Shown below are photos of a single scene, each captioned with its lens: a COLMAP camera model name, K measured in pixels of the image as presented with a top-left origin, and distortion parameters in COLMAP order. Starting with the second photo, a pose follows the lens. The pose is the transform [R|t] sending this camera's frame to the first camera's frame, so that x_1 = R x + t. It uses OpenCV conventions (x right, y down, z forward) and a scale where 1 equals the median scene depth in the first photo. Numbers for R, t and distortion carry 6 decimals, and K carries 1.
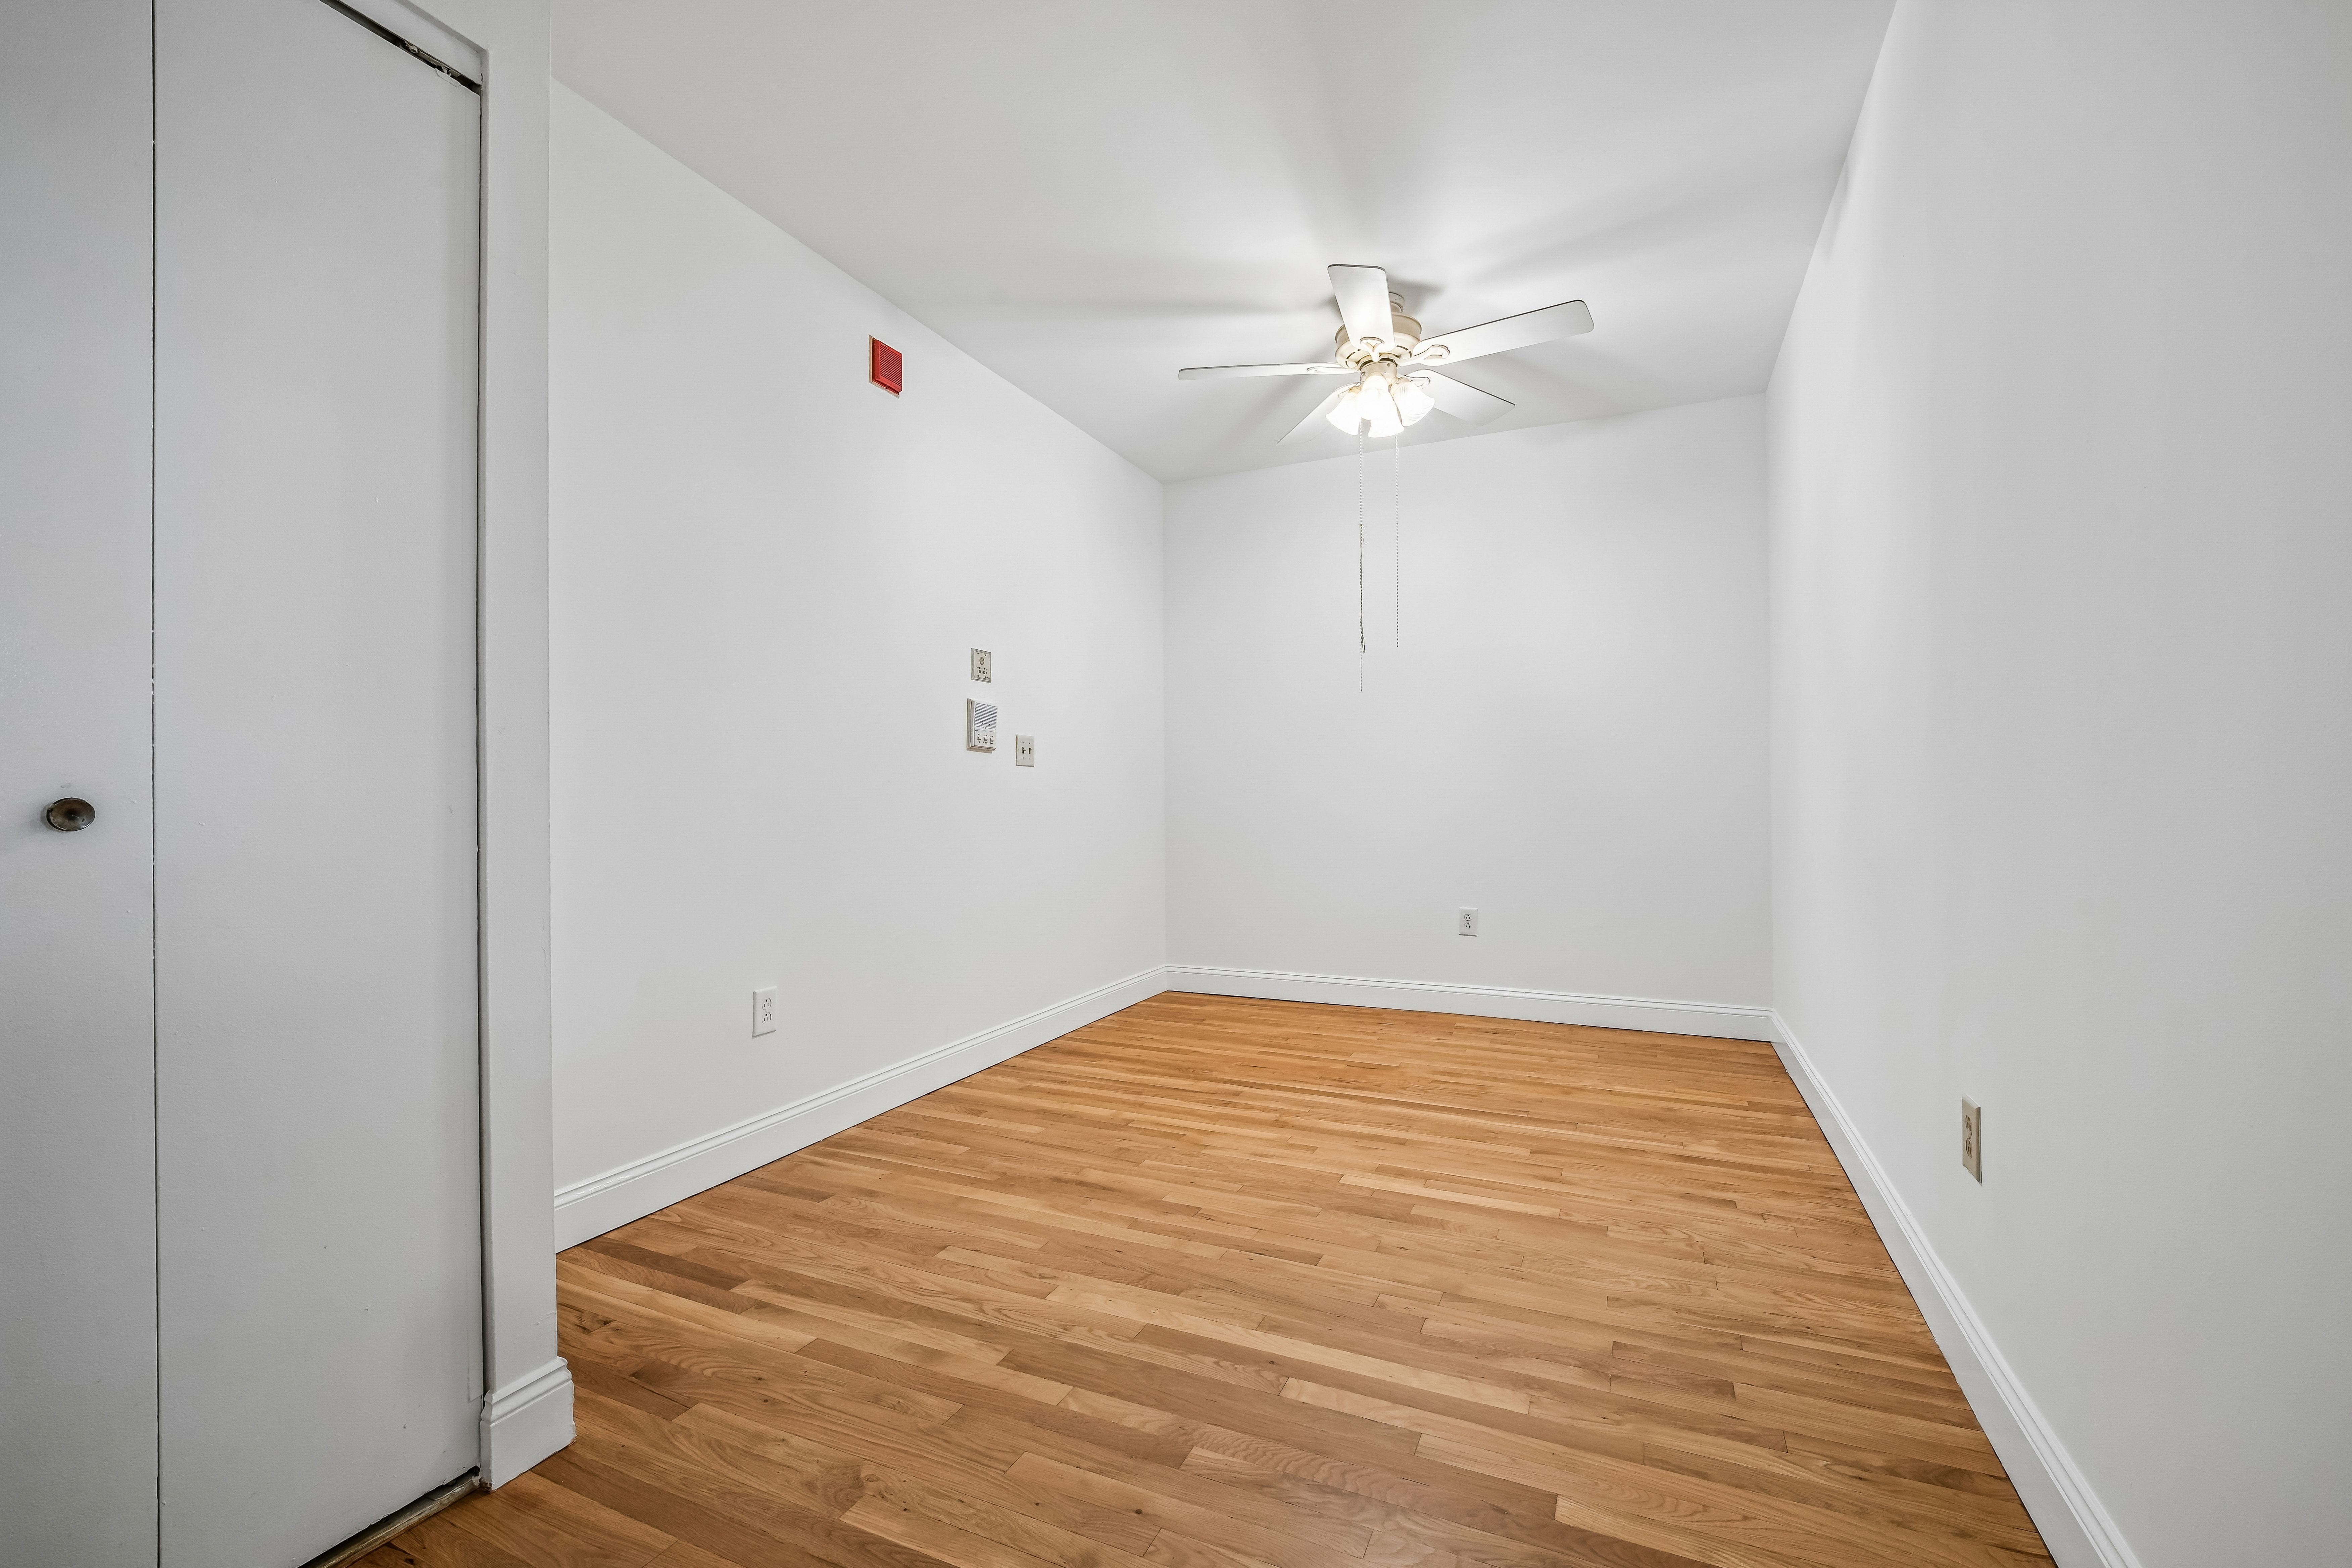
lens RADIAL K [[983.6, 0, 1179.1], [0, 983.6, 785.5], [0, 0, 1]] dist [-0.001919, -0.010306]
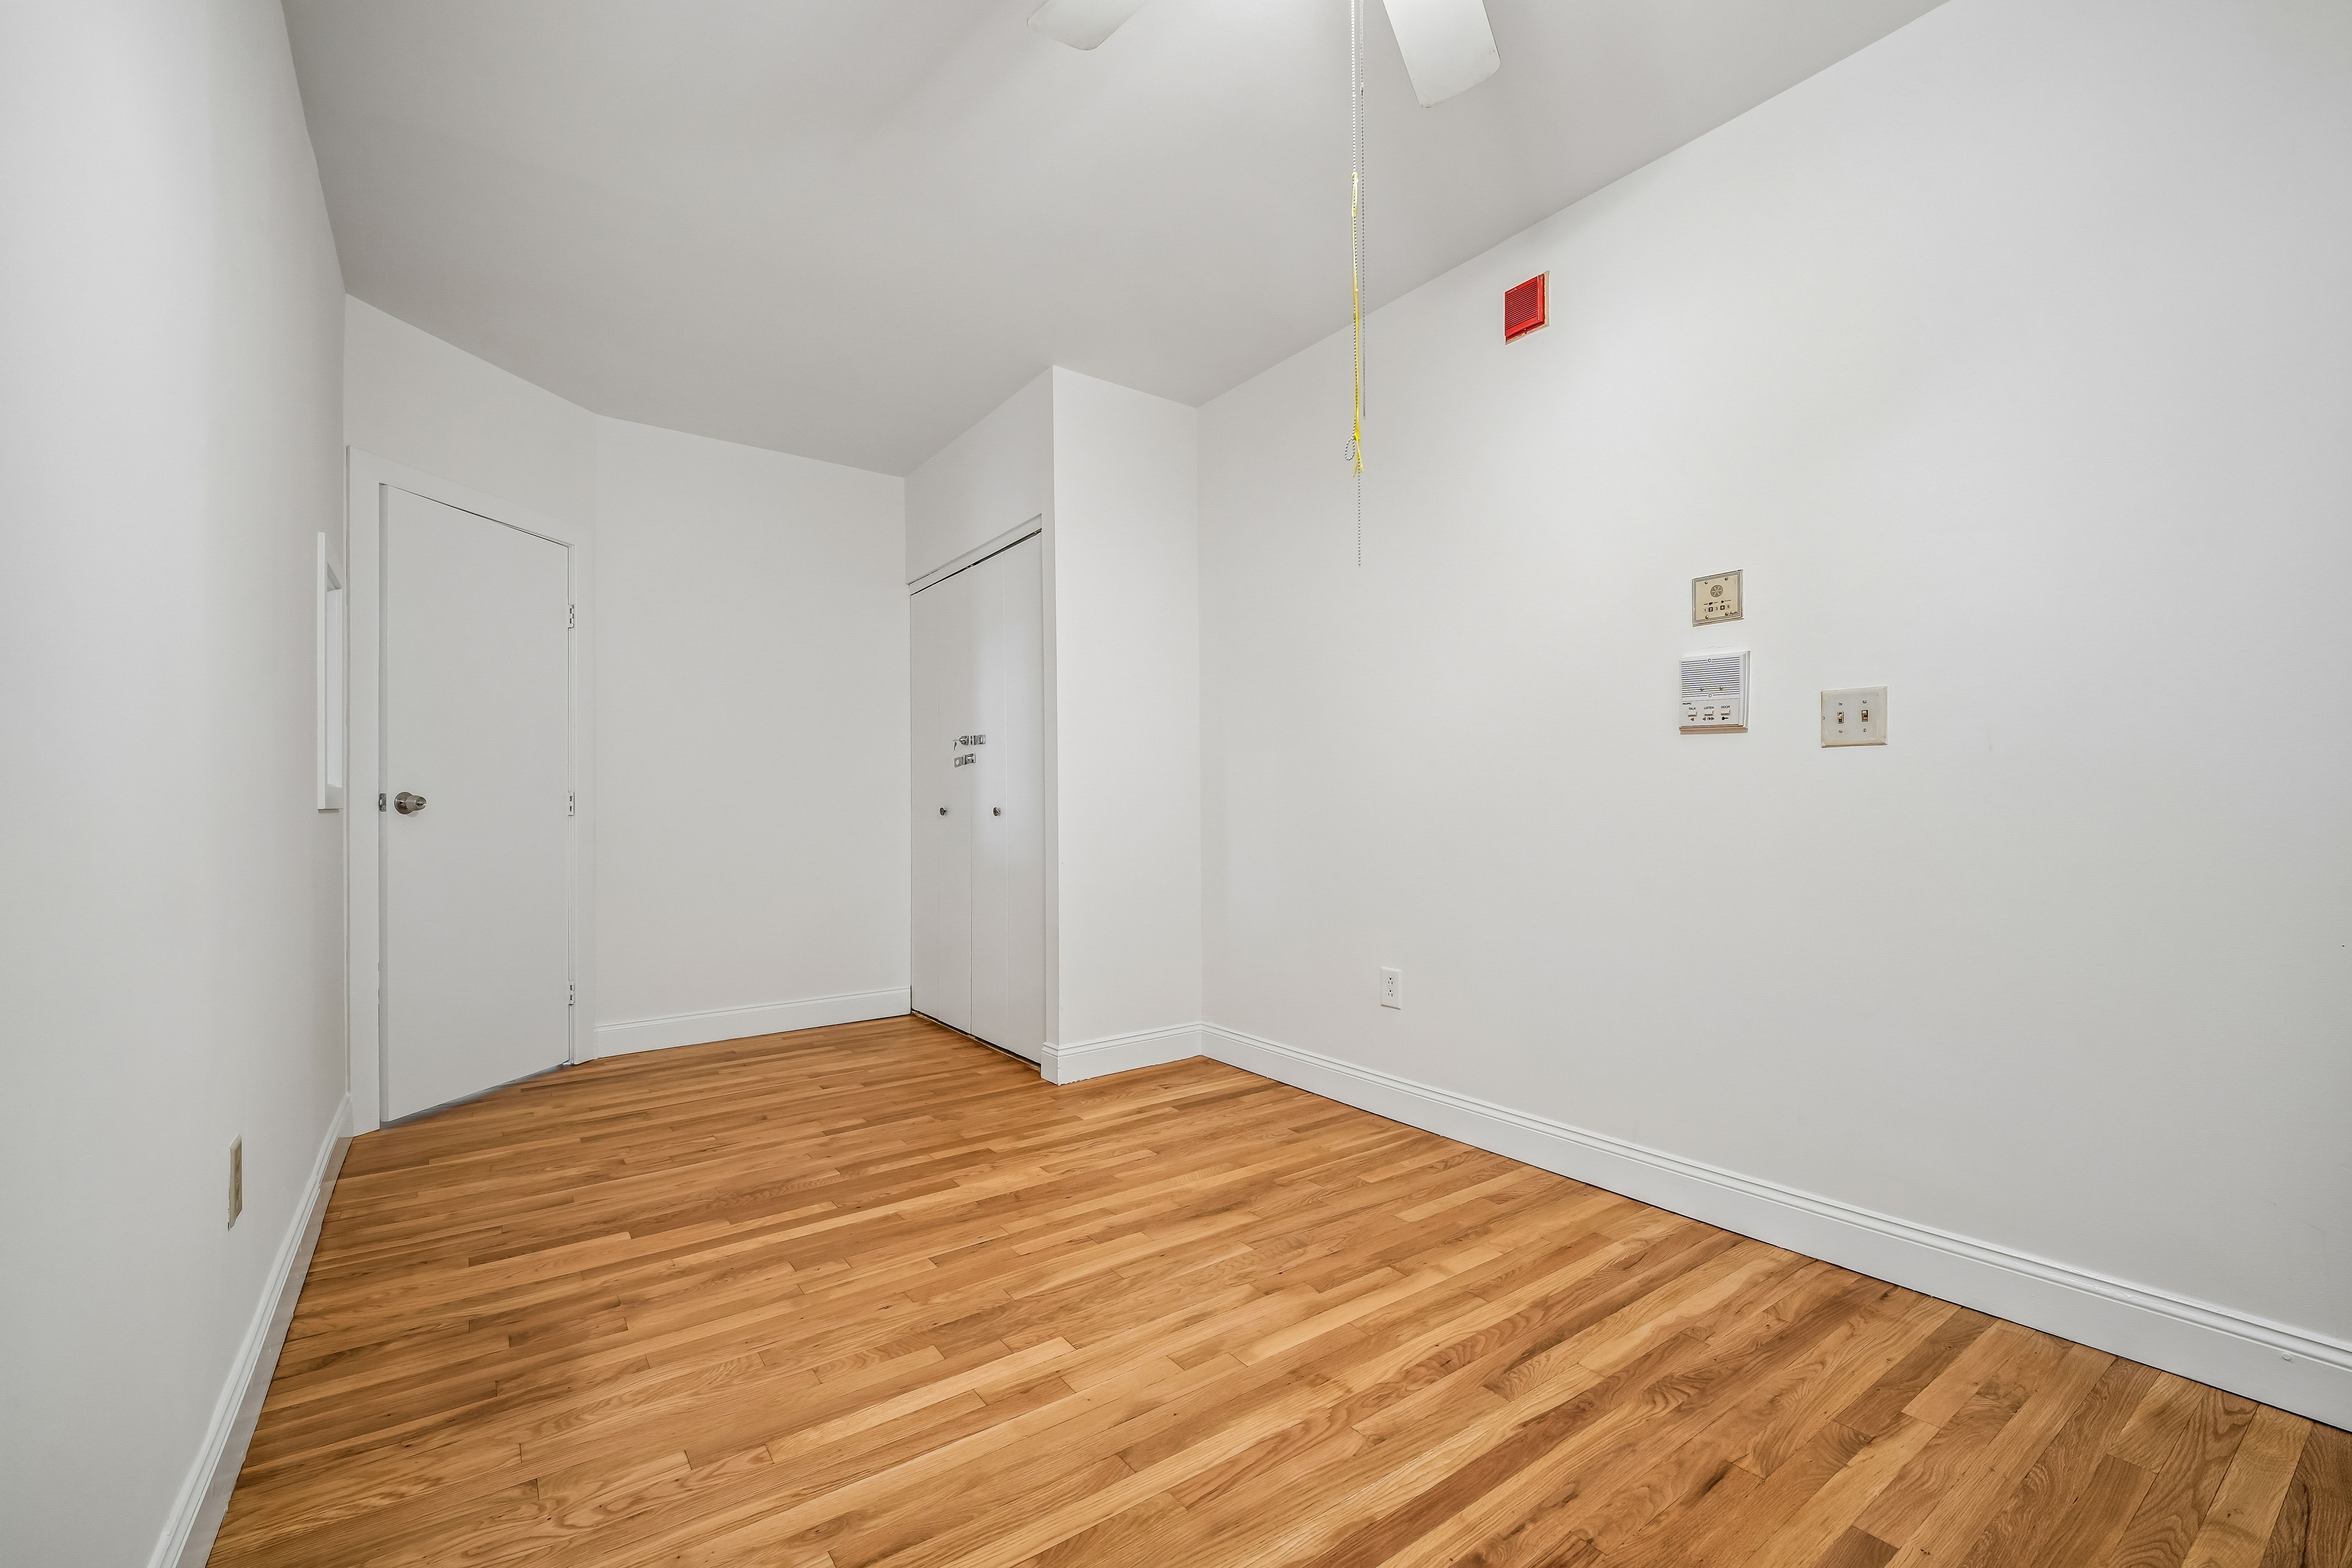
lens RADIAL K [[983.6, 0, 1179.1], [0, 983.6, 785.5], [0, 0, 1]] dist [-0.001919, -0.010306]
pose [[-0.481548, -0.004186, -0.876410, 0.762249], [0.012553, 0.999853, -0.011672, 0.004514], [0.876330, -0.016622, -0.481425, 1.436525]]
